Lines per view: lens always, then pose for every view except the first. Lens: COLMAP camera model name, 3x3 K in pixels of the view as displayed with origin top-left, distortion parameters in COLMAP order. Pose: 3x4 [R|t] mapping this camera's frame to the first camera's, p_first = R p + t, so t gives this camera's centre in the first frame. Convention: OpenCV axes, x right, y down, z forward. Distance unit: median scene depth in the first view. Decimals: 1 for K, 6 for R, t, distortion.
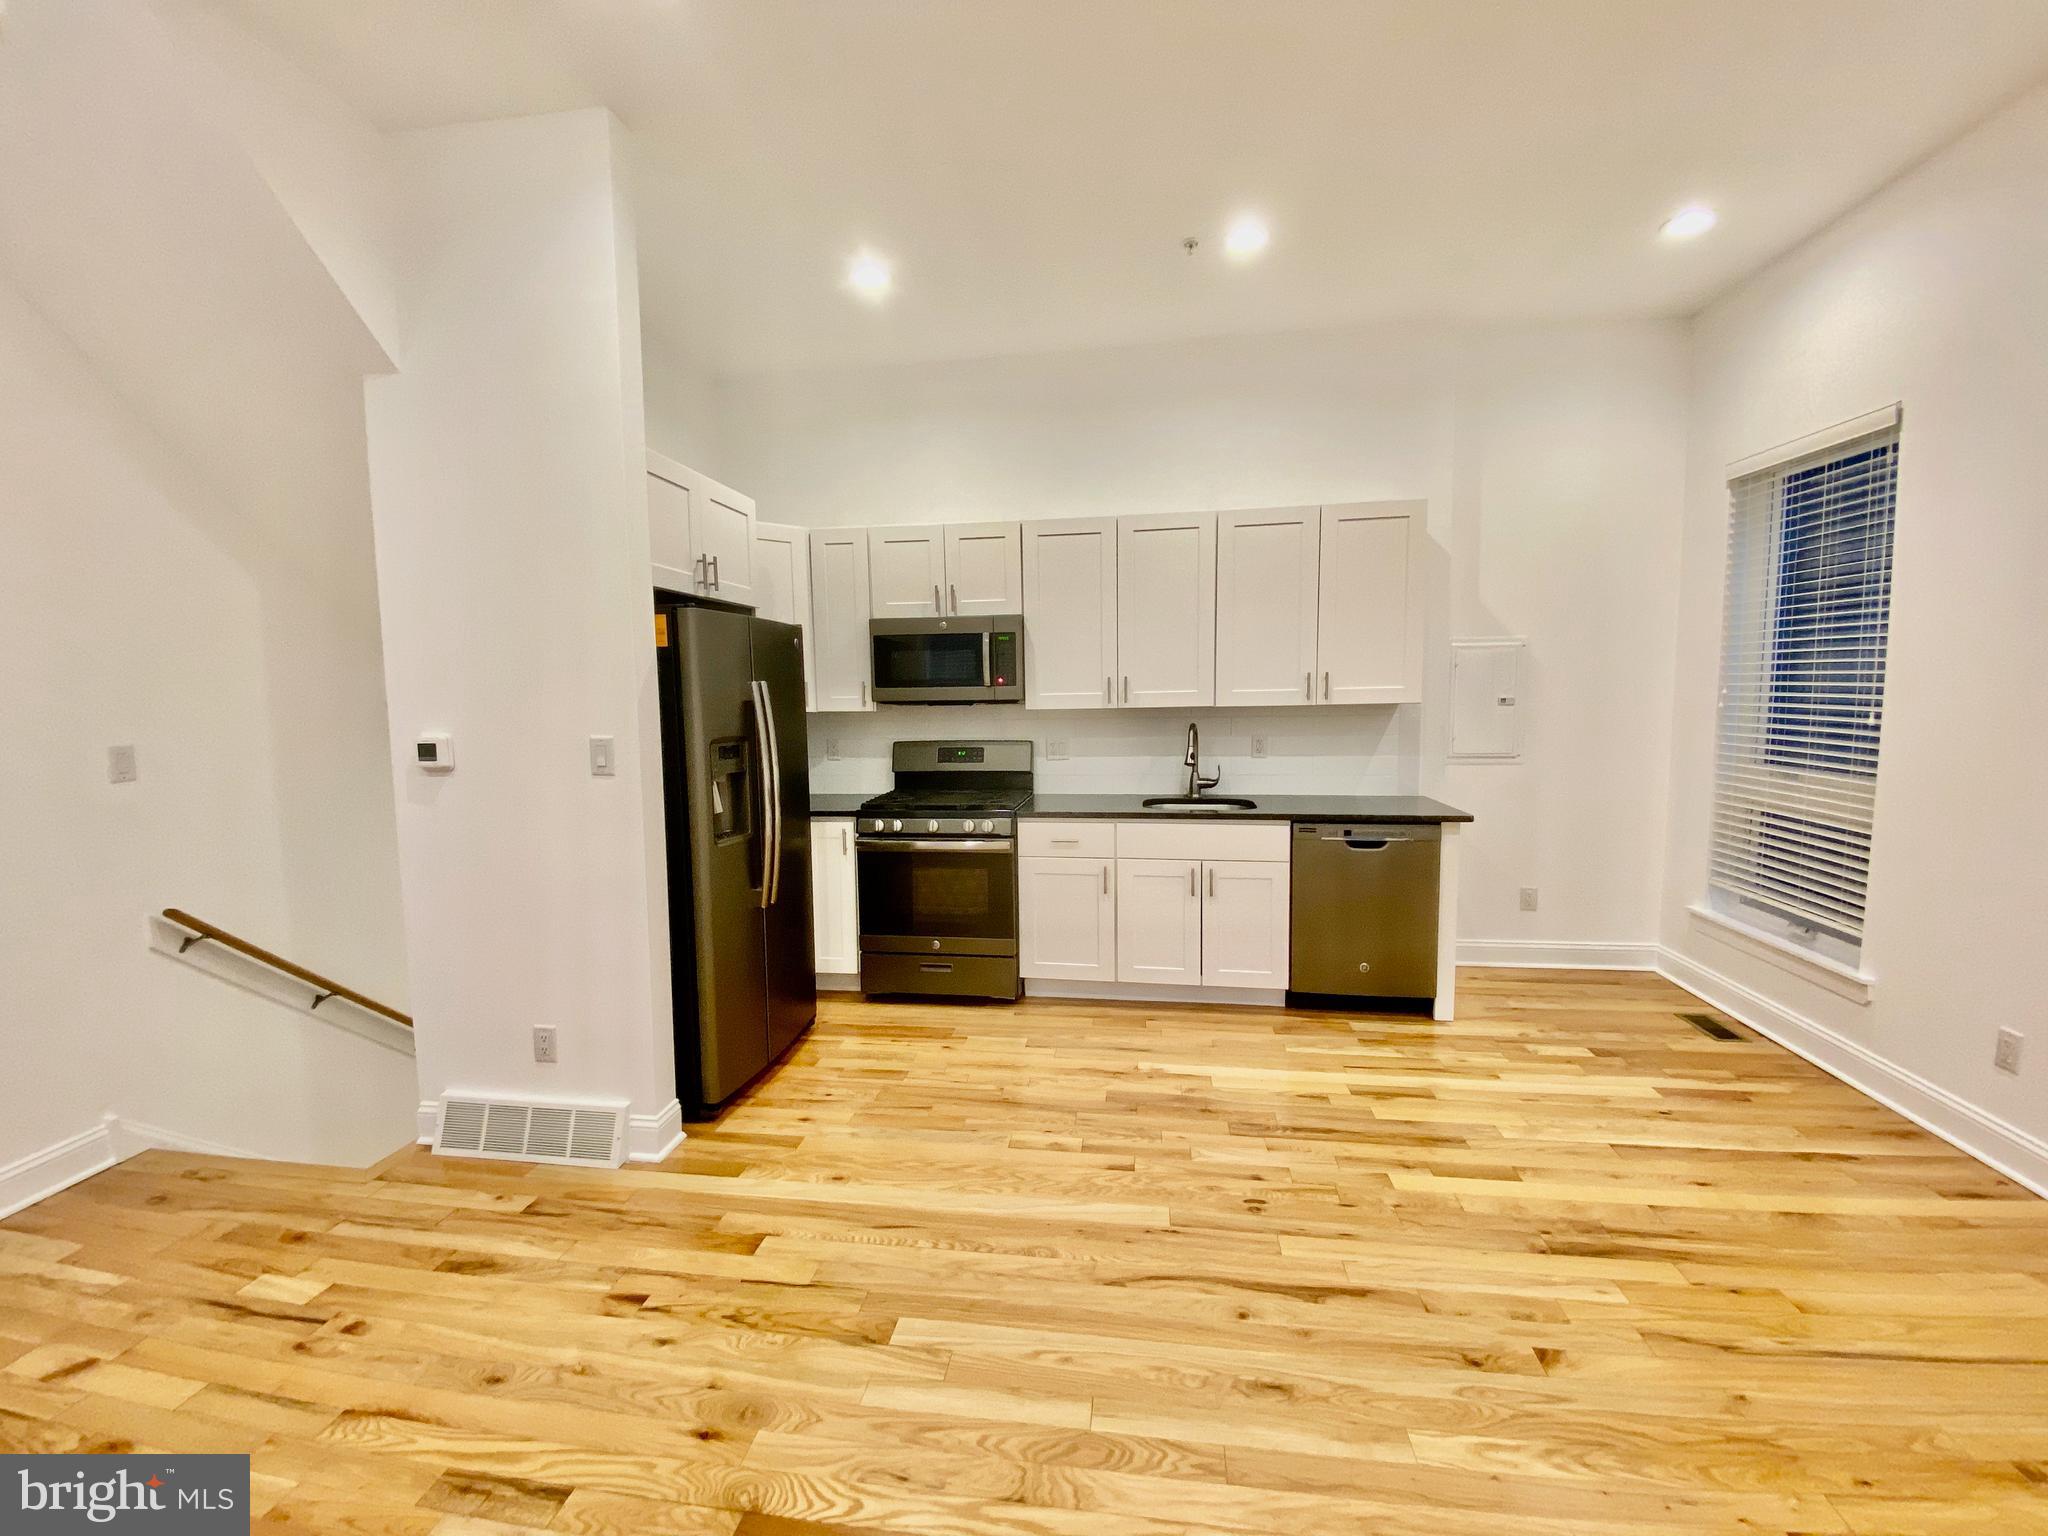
lens RADIAL K [[831.7, 0, 1022.6], [0, 831.7, 756.5], [0, 0, 1]] dist [0.018233, -0.018889]
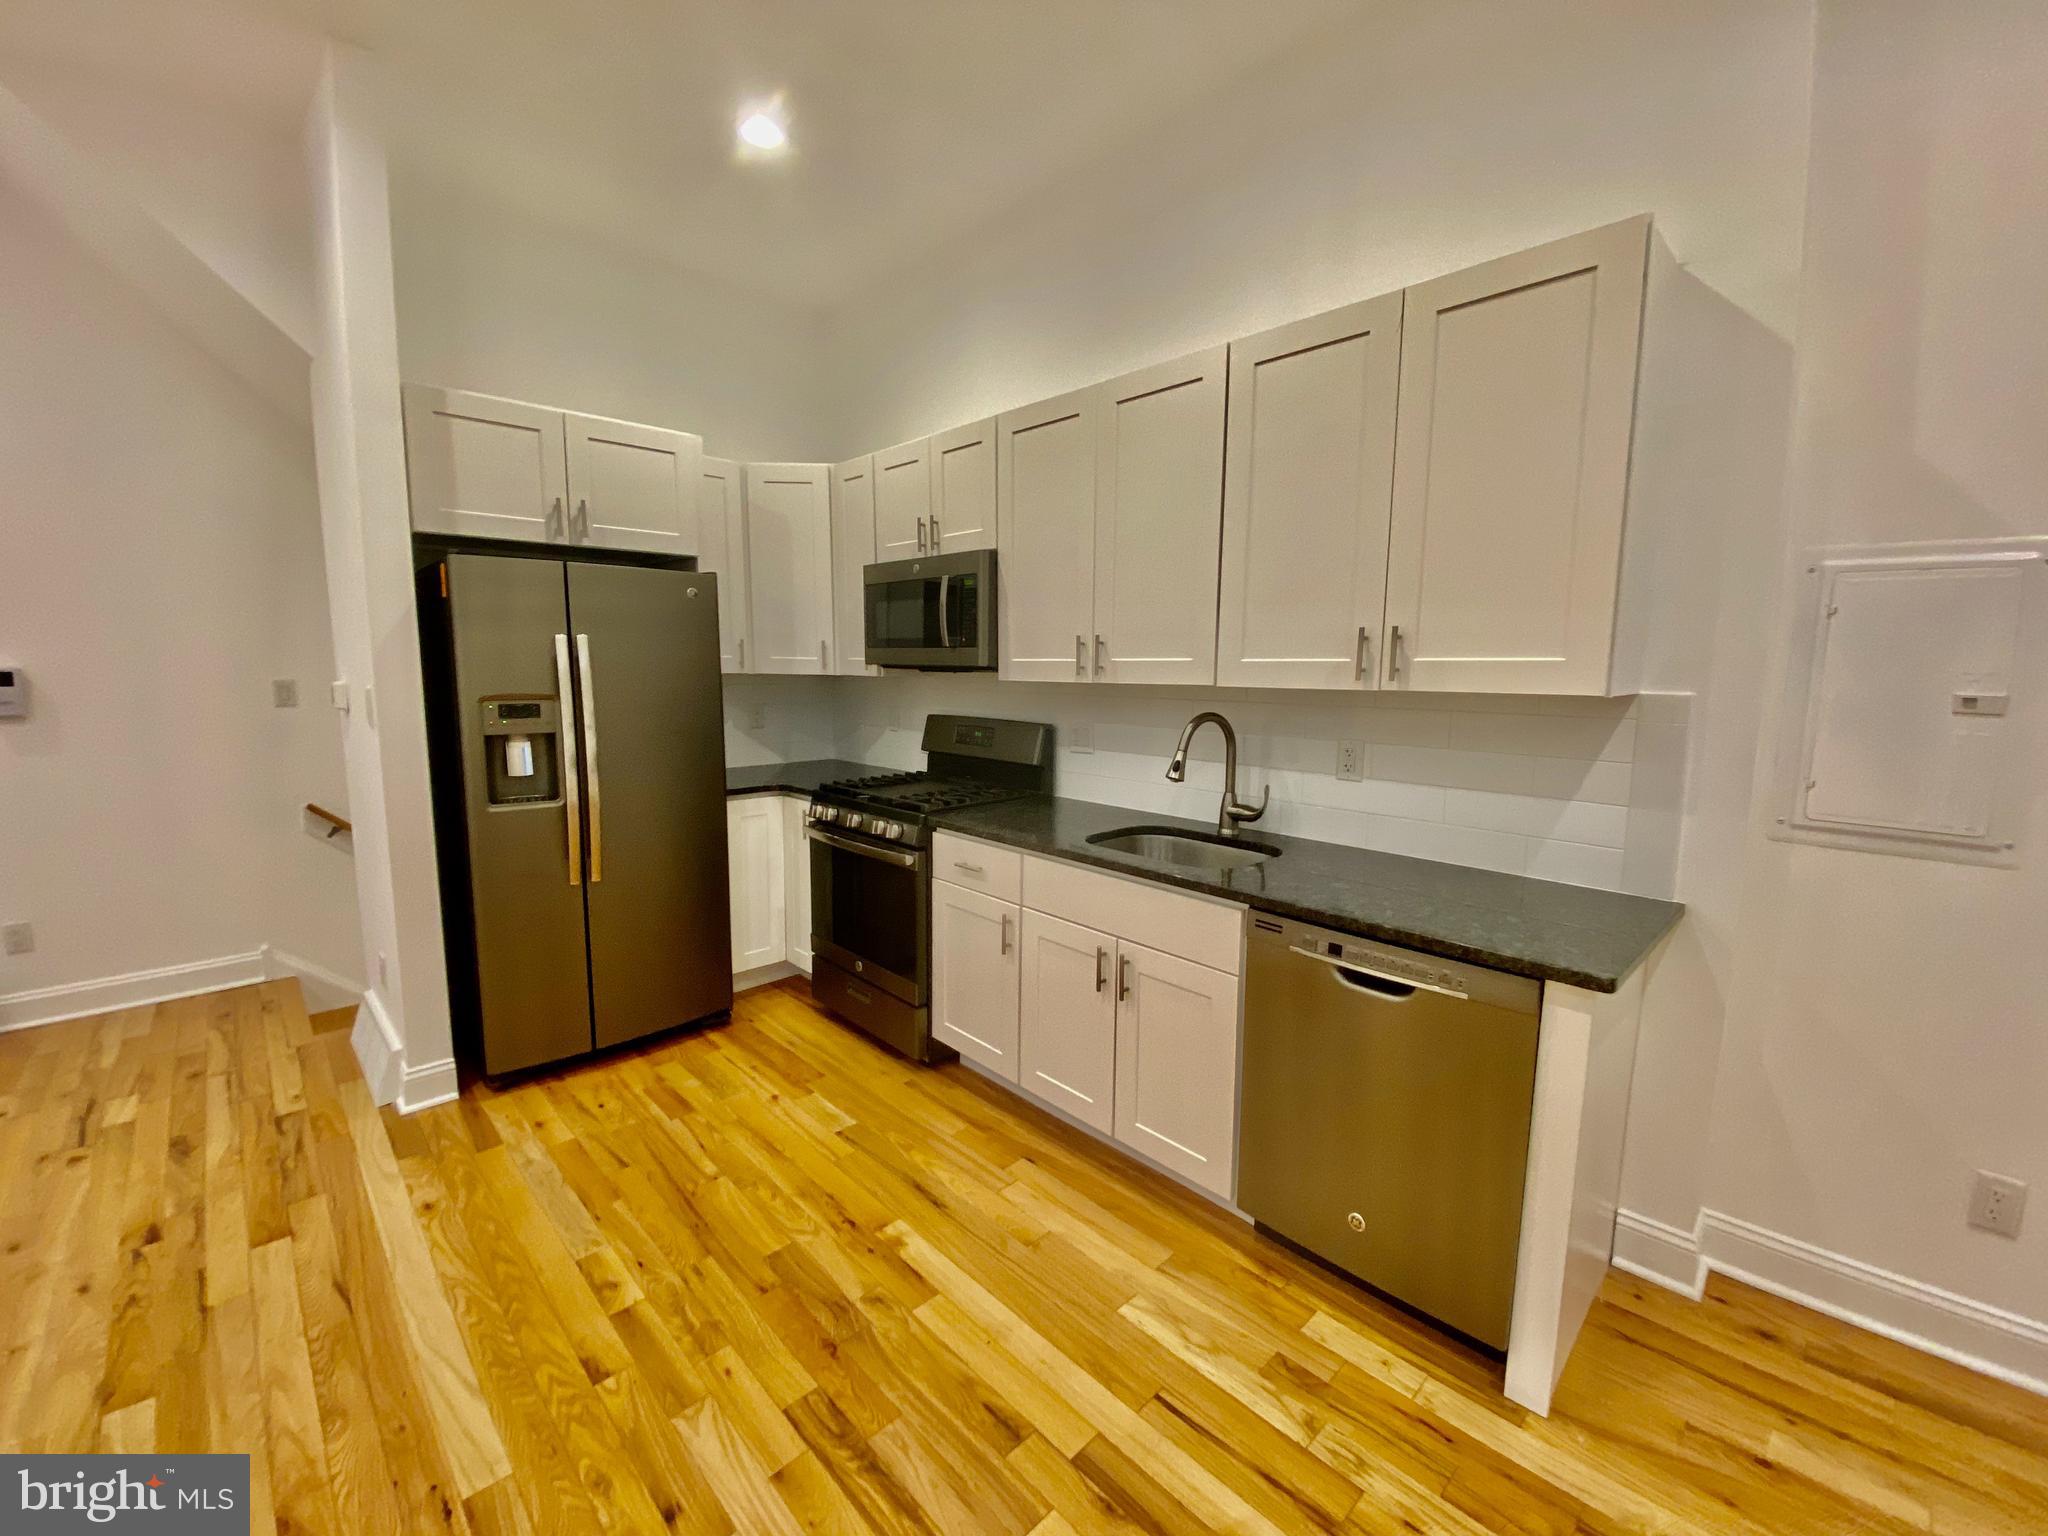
lens RADIAL K [[831.0, 0, 1028.3], [0, 831.0, 764.3], [0, 0, 1]] dist [0.018644, -0.019778]
pose [[0.792978, 0.097815, -0.601347, 0.573634], [-0.070171, 0.995122, 0.069335, -0.043533], [0.605196, -0.012784, 0.795974, 0.530945]]
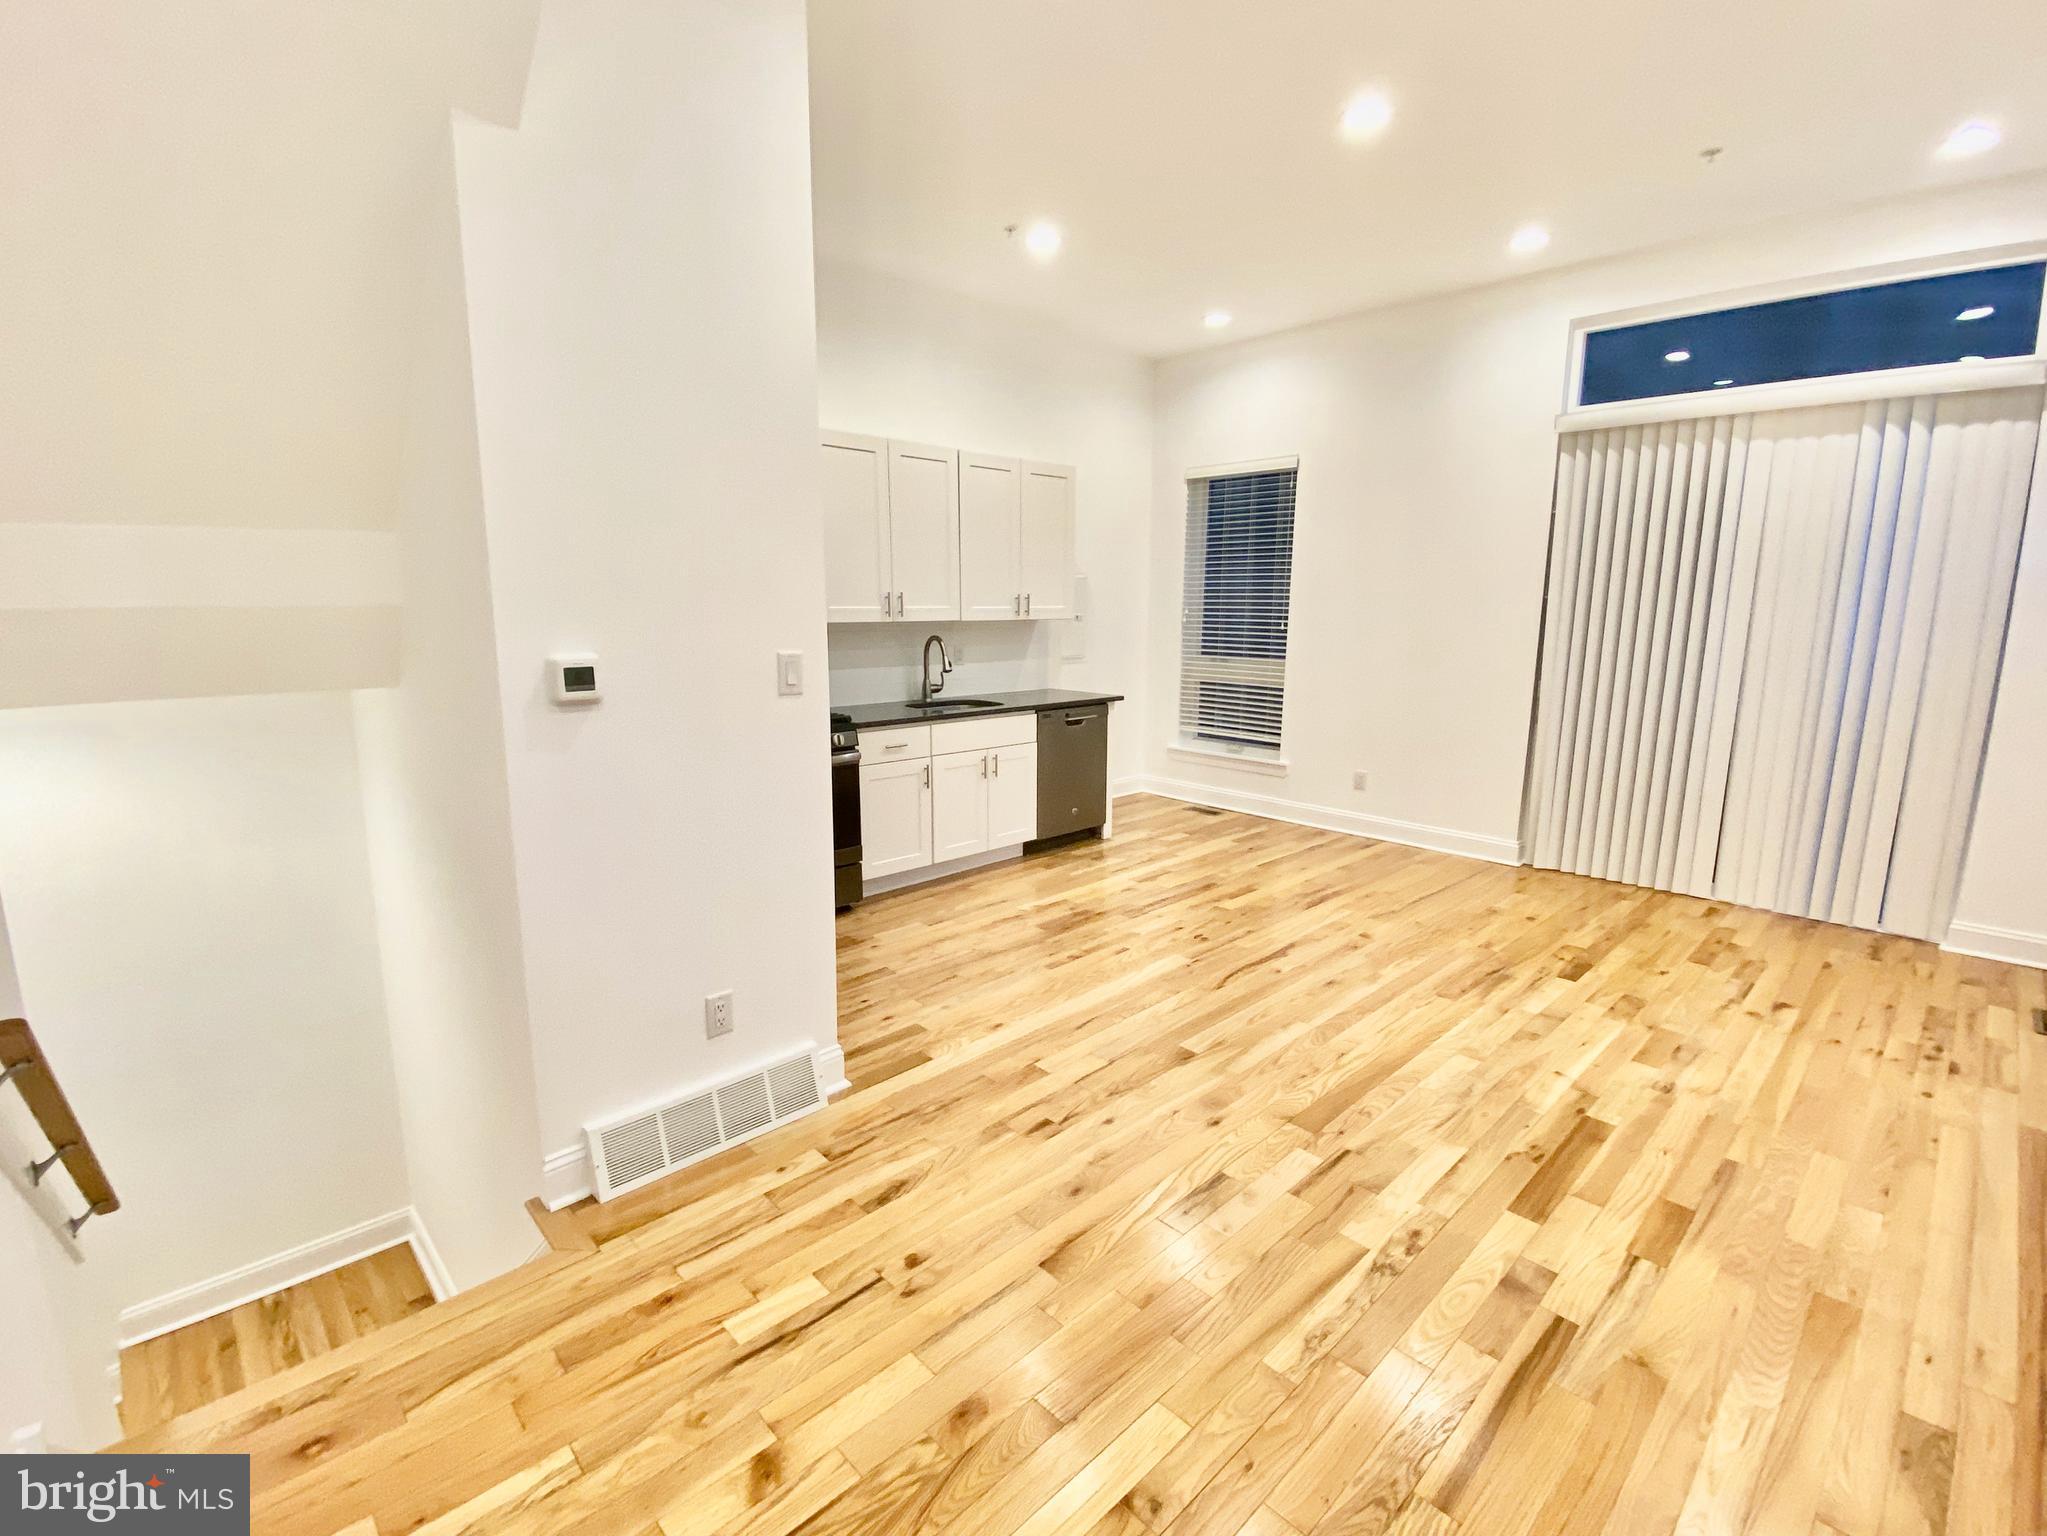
lens RADIAL K [[912.5, 0, 1023.5], [0, 912.5, 768.0], [0, 0, 1]] dist [0.037439, -0.028691]
pose [[0.616718, -0.124624, 0.777256, -0.880516], [0.051688, 0.991669, 0.117990, -0.002146], [-0.785485, -0.032591, 0.618022, 0.147016]]
